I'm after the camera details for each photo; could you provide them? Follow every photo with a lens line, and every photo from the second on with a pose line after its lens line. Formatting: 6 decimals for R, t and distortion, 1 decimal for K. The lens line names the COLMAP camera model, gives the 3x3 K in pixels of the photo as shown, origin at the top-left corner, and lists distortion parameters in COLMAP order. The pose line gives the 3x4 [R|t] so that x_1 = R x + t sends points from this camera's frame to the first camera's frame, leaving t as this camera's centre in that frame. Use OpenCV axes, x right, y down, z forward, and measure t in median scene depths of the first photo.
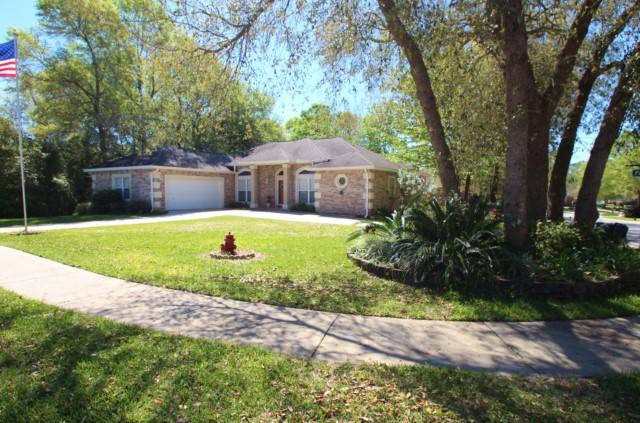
lens RADIAL K [[351.8, 0, 319.7], [0, 351.8, 208.6], [0, 0, 1]] dist [-0.019187, 0.000109]
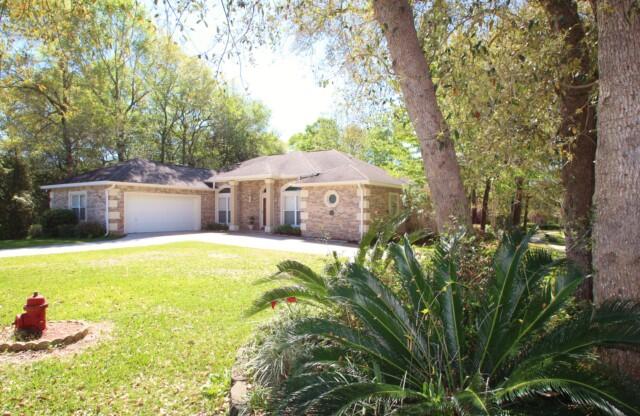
lens RADIAL K [[367.5, 0, 320.9], [0, 367.5, 211.6], [0, 0, 1]] dist [-0.004640, -0.000072]
pose [[0.999748, -0.001757, -0.022379, 0.048764], [0.000743, 0.998976, -0.045234, -0.007870], [0.022435, 0.045206, 0.998726, 0.118345]]
